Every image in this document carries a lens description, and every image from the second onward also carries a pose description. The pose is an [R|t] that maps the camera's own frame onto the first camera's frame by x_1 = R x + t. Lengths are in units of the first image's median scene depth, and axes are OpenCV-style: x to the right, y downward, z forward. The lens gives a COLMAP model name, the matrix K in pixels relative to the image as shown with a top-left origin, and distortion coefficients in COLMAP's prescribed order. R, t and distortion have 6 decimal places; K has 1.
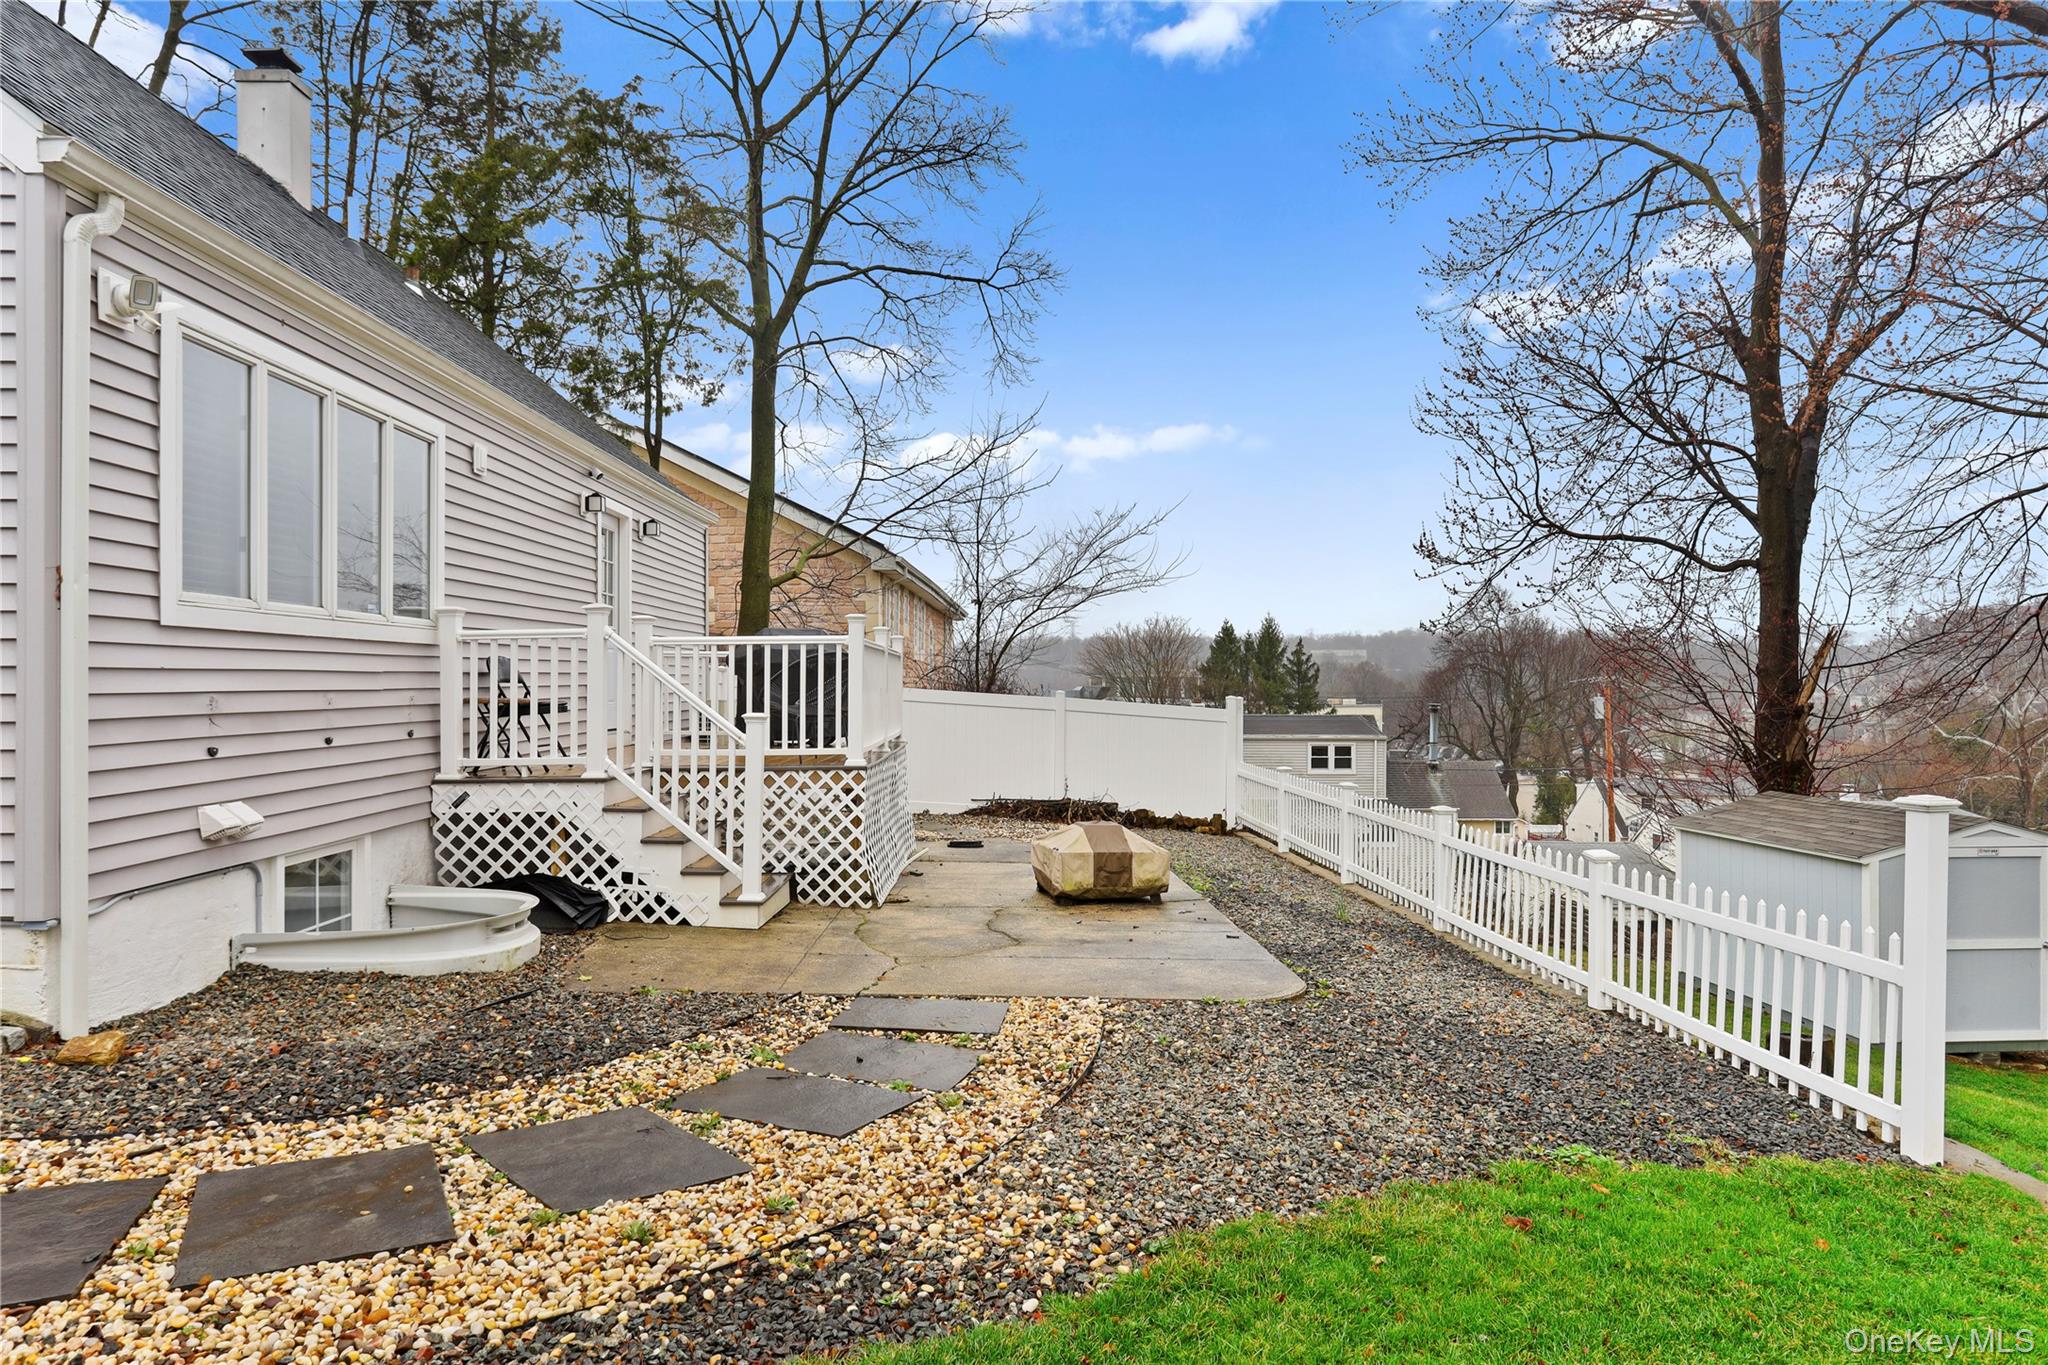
lens RADIAL K [[1216.6, 0, 1040.3], [0, 1216.6, 674.7], [0, 0, 1]] dist [-0.007208, 0.004156]
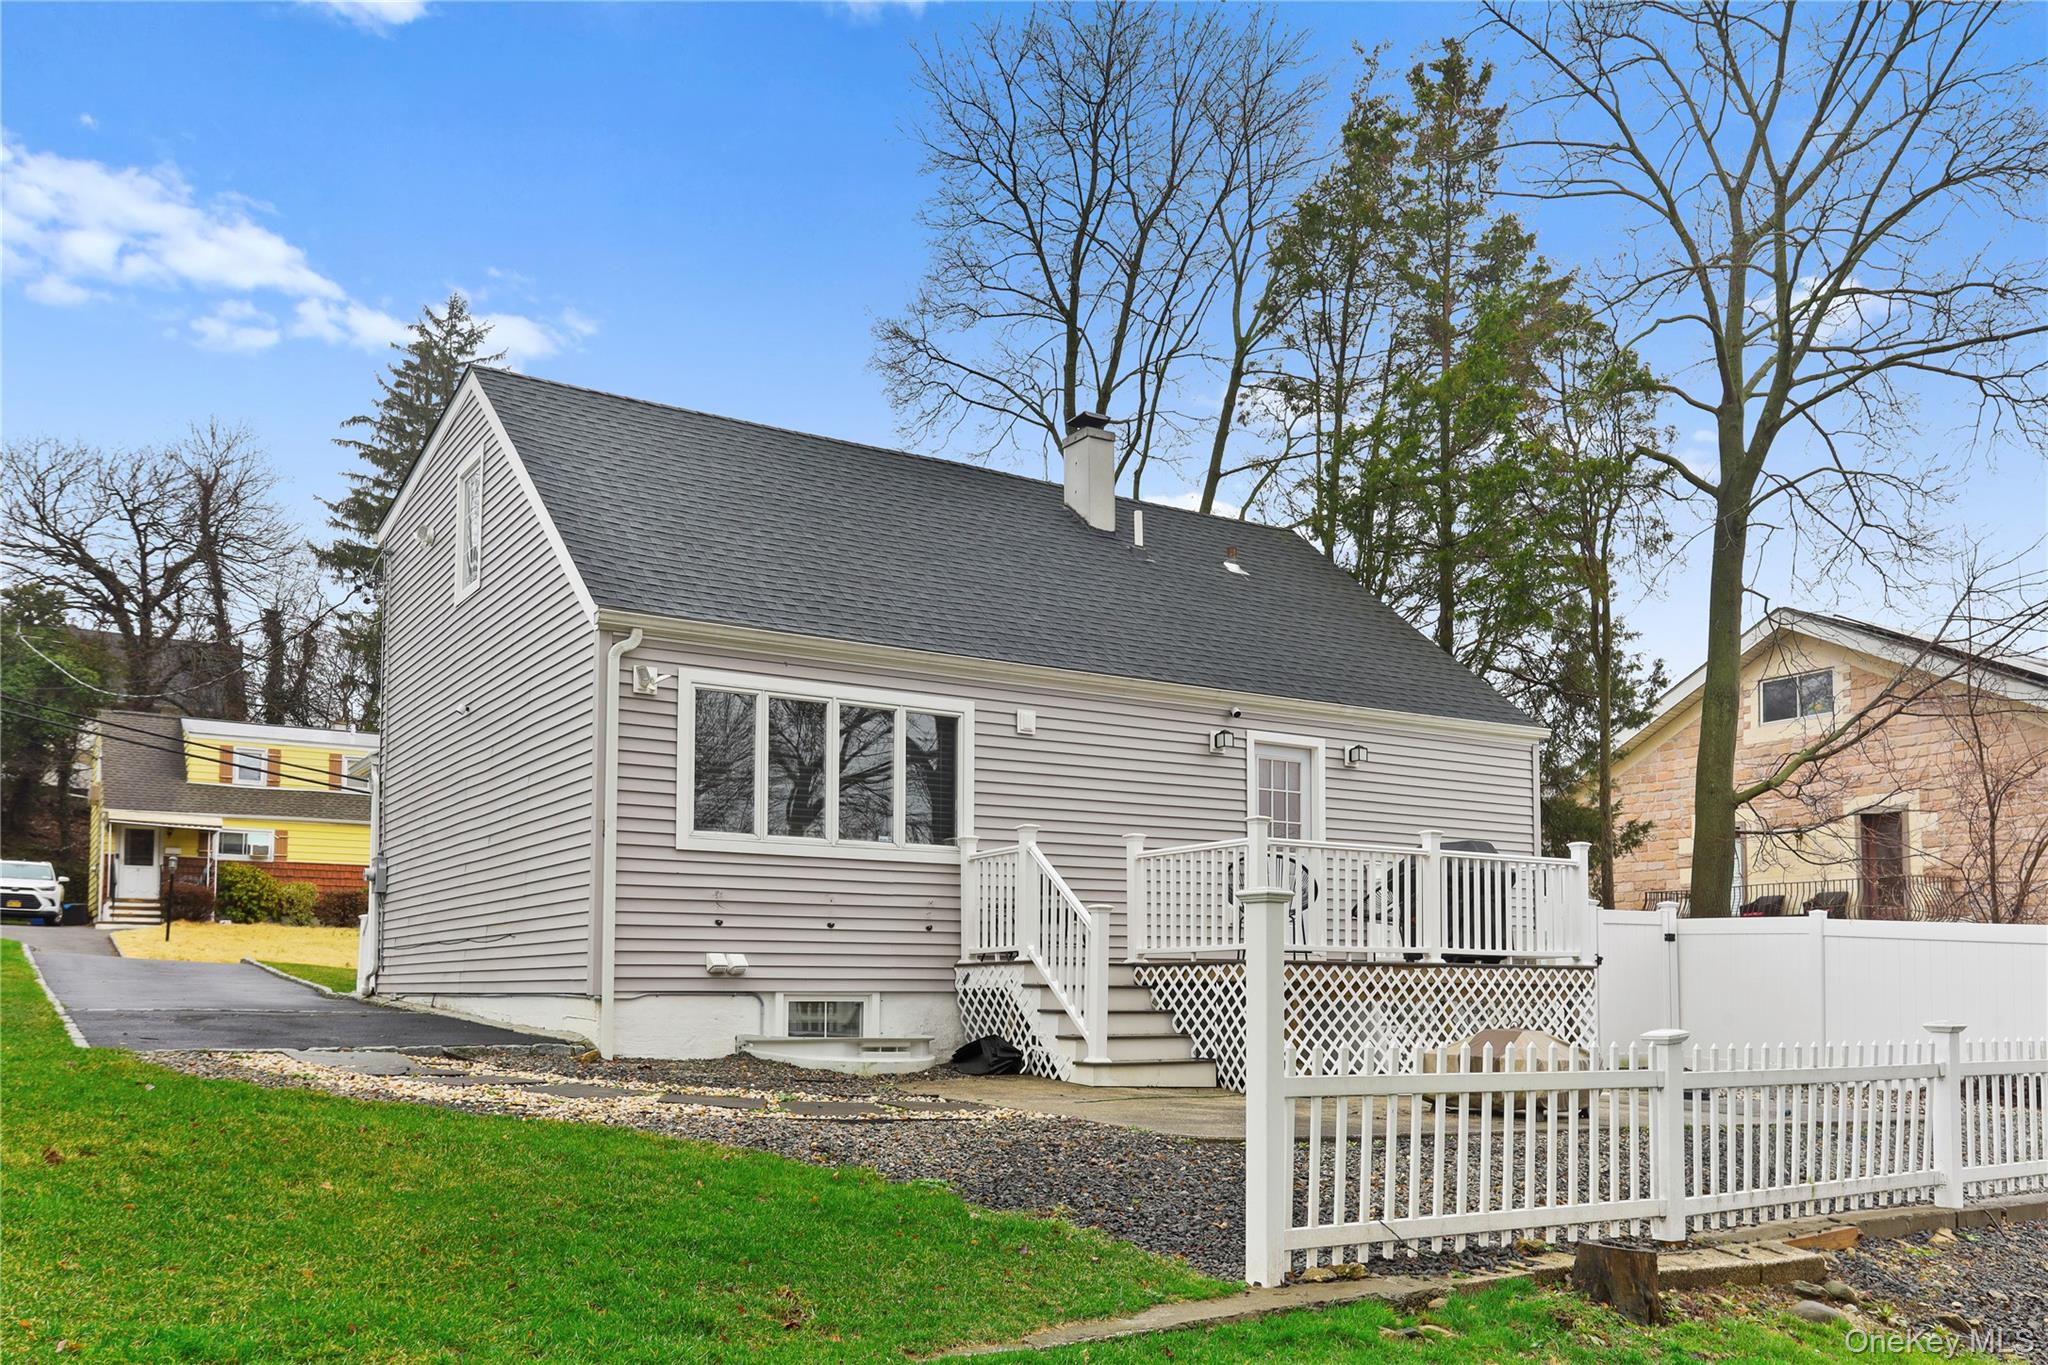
lens RADIAL K [[1620.6, 0, 1014.5], [0, 1620.6, 903.9], [0, 0, 1]] dist [0.001194, -0.012763]
pose [[0.518647, -0.047651, -0.853660, 1.078919], [0.006200, 0.998629, -0.051976, 0.113849], [0.854966, 0.021664, 0.518231, 0.116344]]
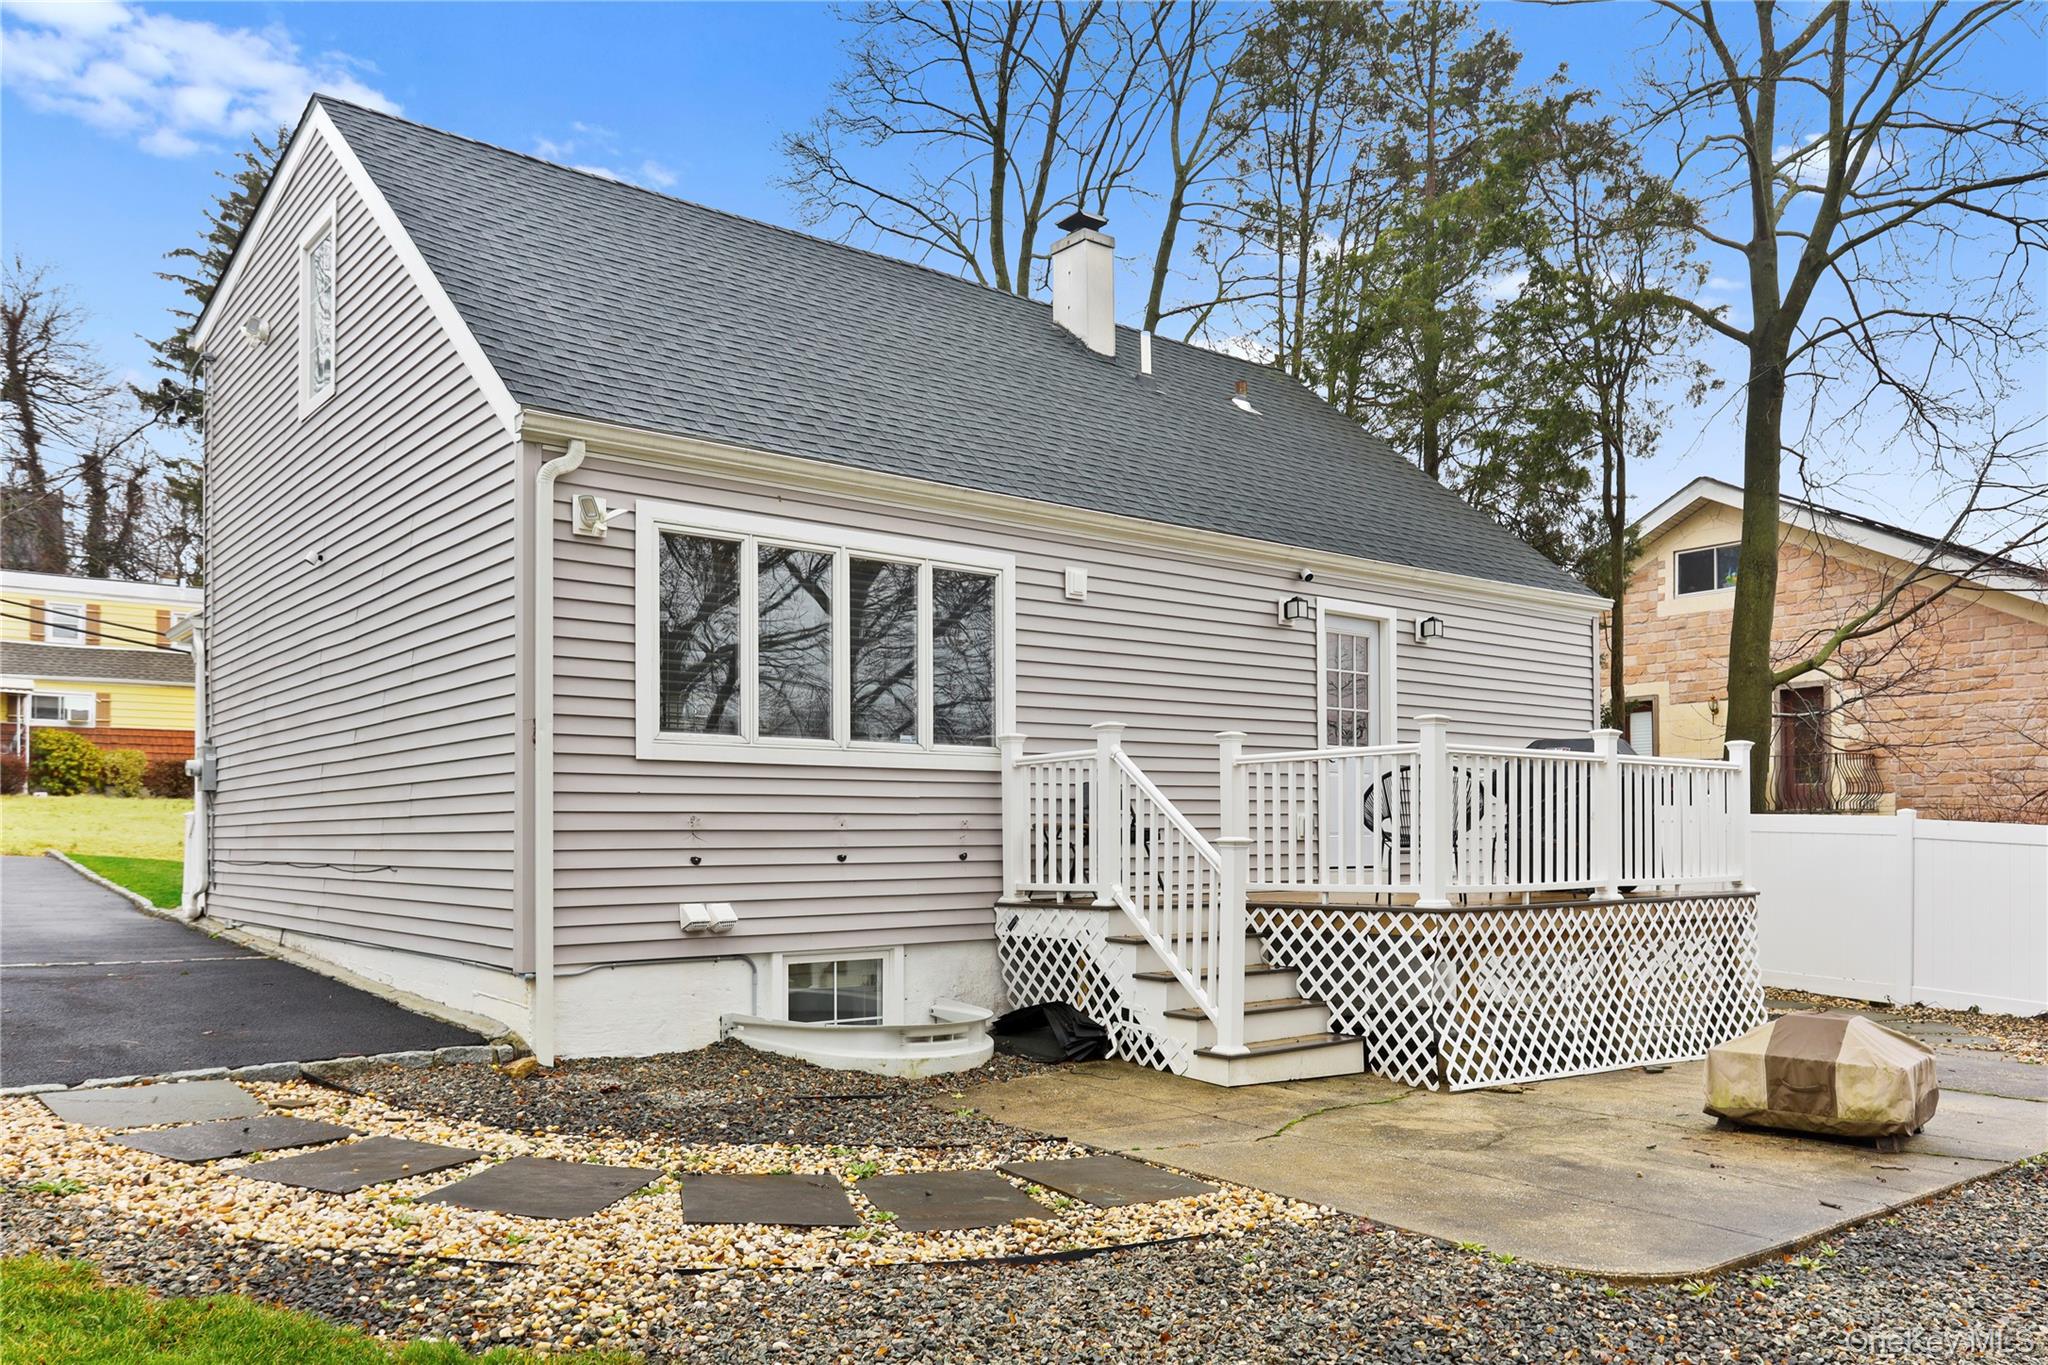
lens RADIAL K [[1506.7, 0, 1000.6], [0, 1506.7, 831.3], [0, 0, 1]] dist [-0.023060, 0.022995]
pose [[0.605488, -0.007062, -0.795823, 0.520006], [0.010901, 0.999940, -0.000579, 0.026958], [0.795780, -0.008325, 0.605529, 0.227730]]
